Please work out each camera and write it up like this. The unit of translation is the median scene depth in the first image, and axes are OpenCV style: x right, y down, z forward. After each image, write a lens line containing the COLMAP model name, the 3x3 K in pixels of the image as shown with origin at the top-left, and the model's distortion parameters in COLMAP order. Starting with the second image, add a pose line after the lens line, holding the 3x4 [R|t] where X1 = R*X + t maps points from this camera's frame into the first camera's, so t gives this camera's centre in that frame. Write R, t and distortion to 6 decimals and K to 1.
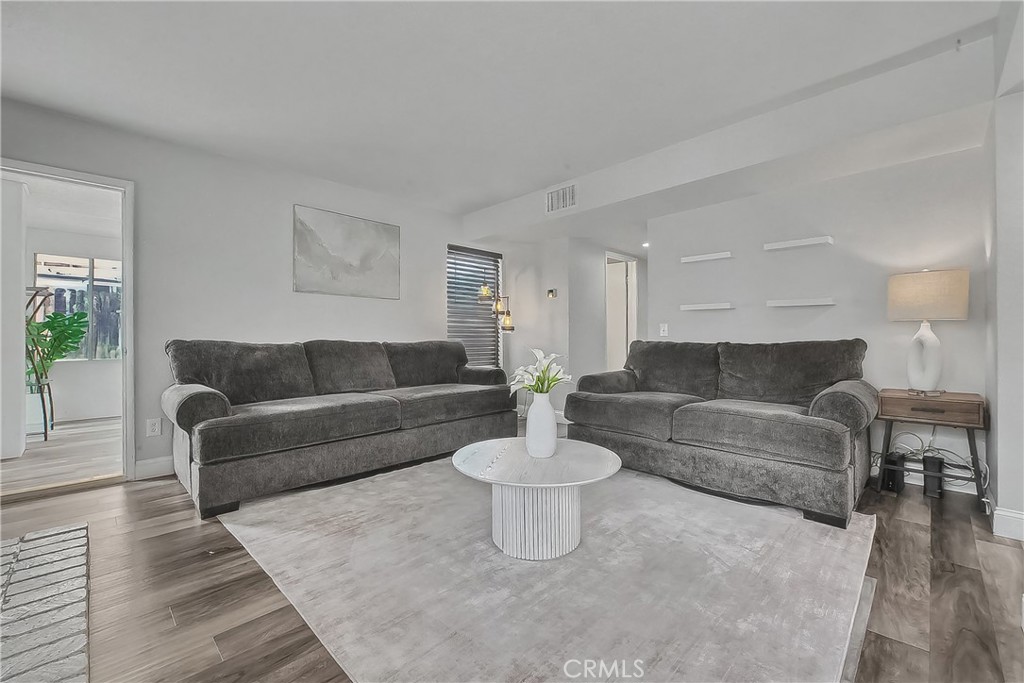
lens RADIAL K [[412.9, 0, 513.3], [0, 412.9, 340.7], [0, 0, 1]] dist [-0.003776, 0.000092]
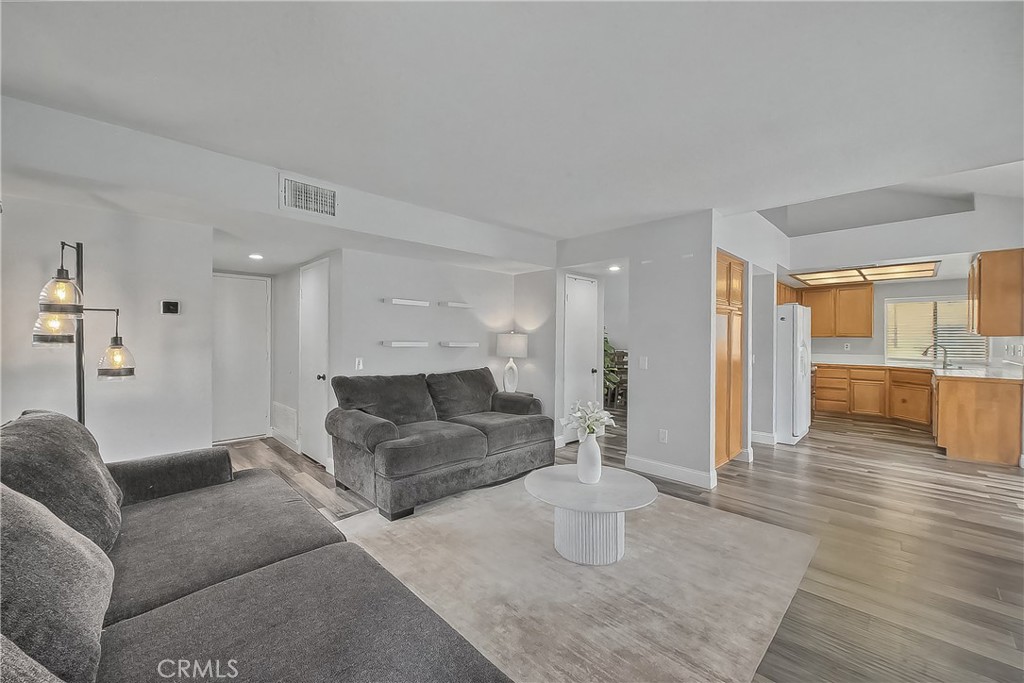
lens RADIAL K [[412.9, 0, 510.0], [0, 412.9, 339.9], [0, 0, 1]] dist [-0.003776, 0.000092]
pose [[0.008105, 0.001024, 0.999967, -0.937952], [0.001003, 0.999999, -0.001032, -0.124139], [-0.999967, 0.001011, 0.008104, 0.932354]]
